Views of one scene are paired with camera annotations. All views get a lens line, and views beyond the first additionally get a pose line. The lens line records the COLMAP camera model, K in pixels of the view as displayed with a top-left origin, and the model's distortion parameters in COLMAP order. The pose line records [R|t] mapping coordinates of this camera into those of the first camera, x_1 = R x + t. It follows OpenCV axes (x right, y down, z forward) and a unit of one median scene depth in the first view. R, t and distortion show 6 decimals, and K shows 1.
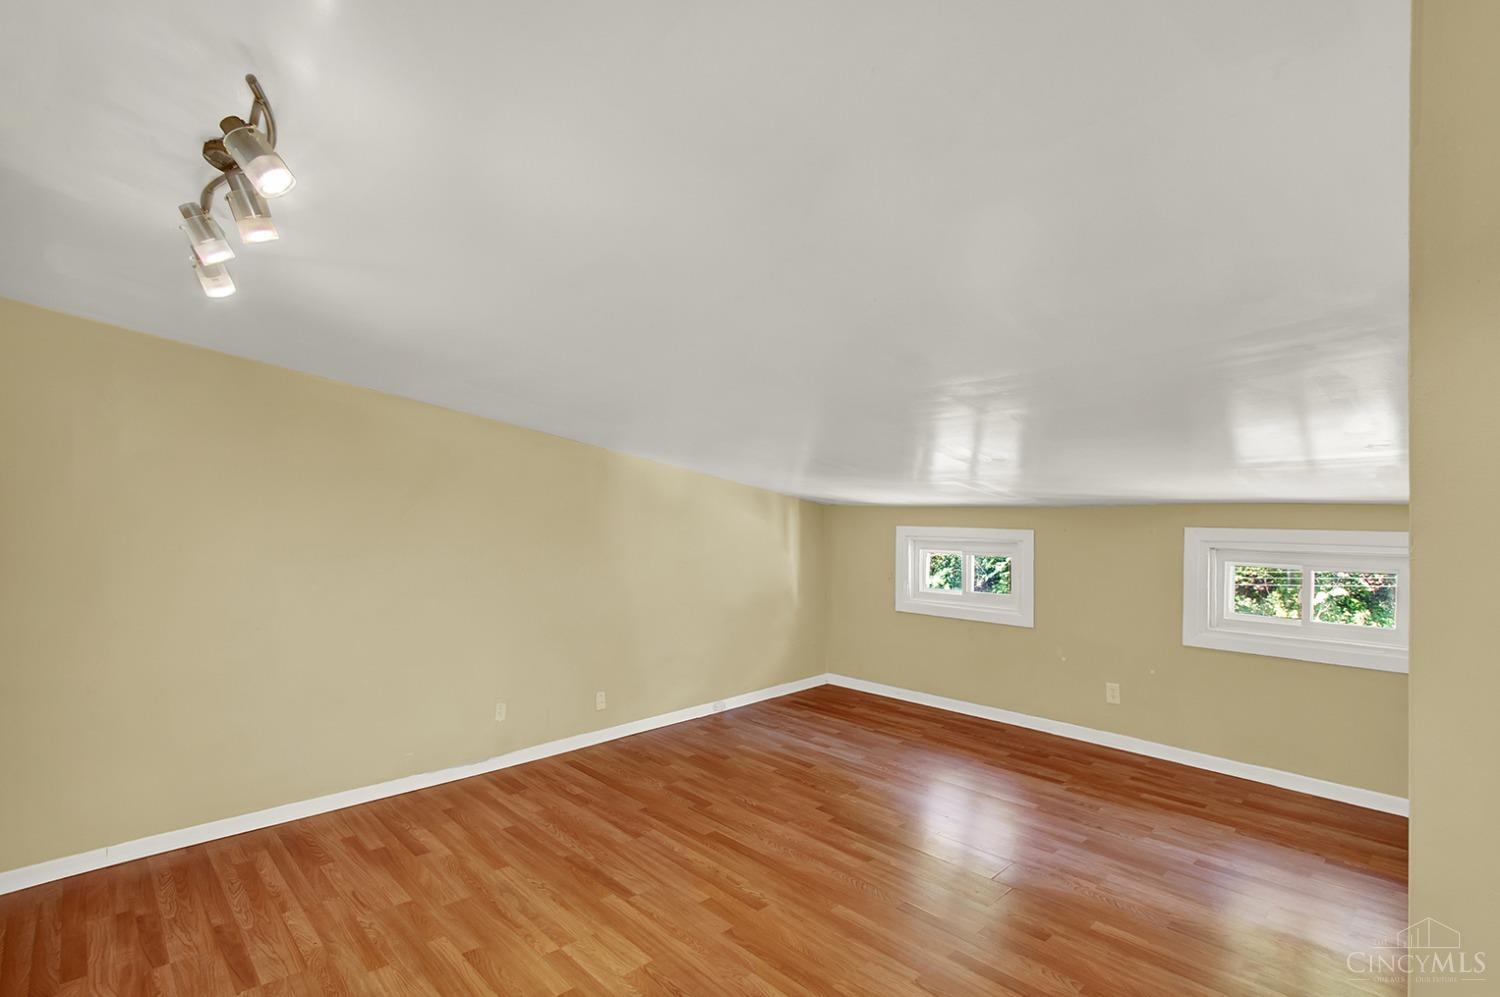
lens RADIAL K [[723.1, 0, 754.0], [0, 723.1, 505.6], [0, 0, 1]] dist [-0.007490, 0.001701]
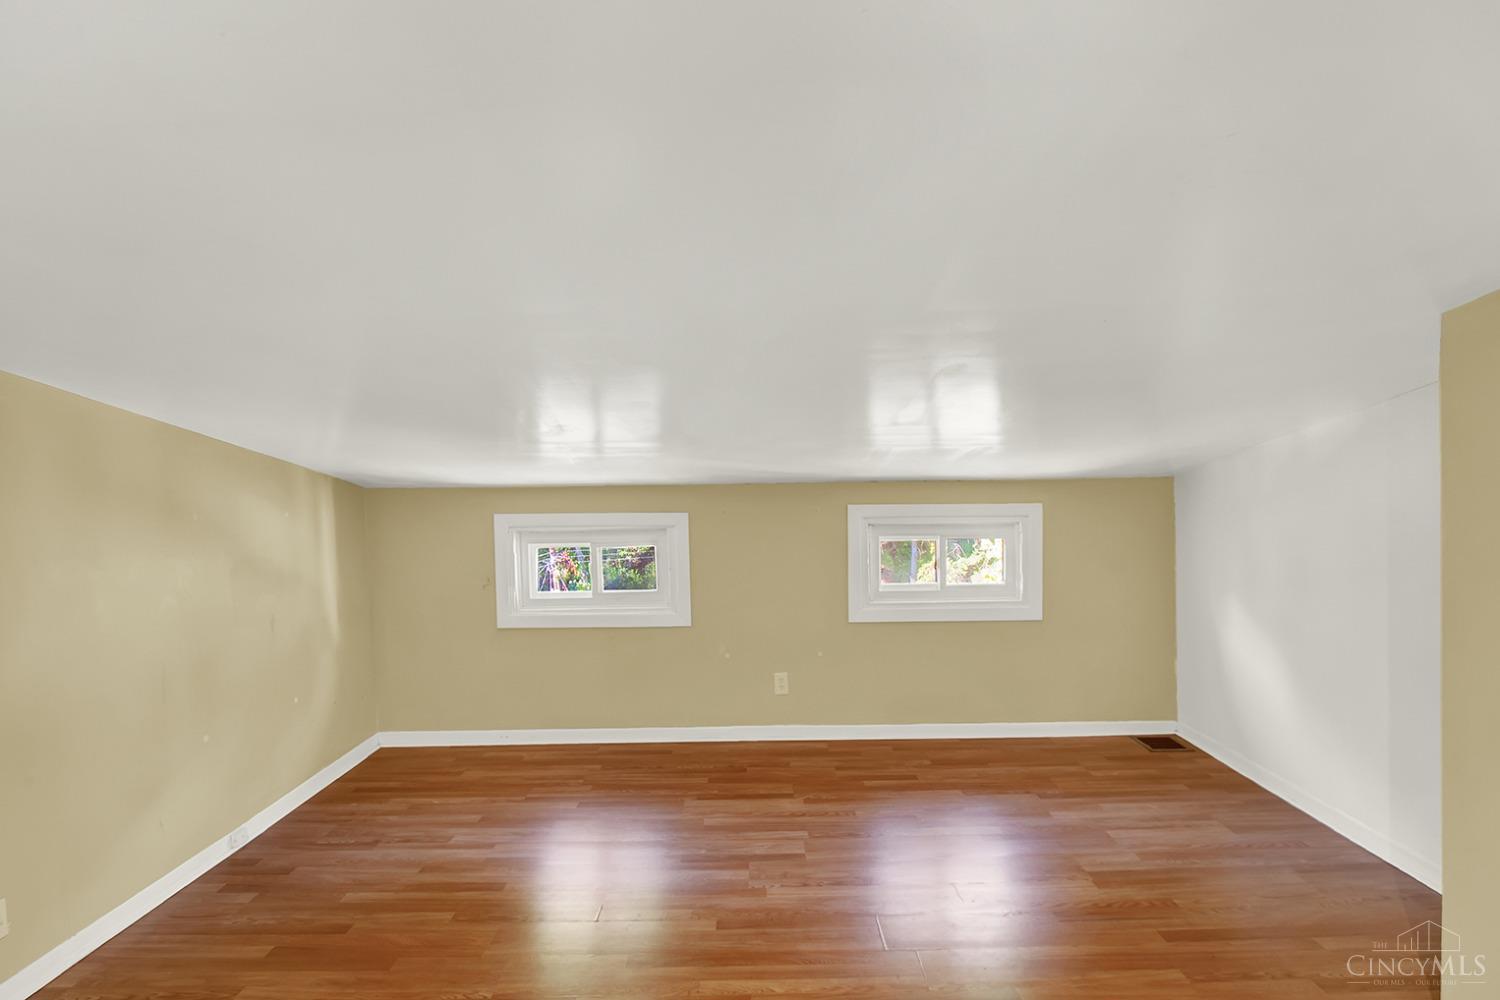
lens RADIAL K [[745.2, 0, 749.8], [0, 745.2, 500.3], [0, 0, 1]] dist [-0.019306, 0.002277]
pose [[0.675678, -0.016577, 0.737010, -0.235334], [0.008820, 0.999857, 0.014403, 0.006462], [-0.737144, -0.003232, 0.675728, 0.361613]]
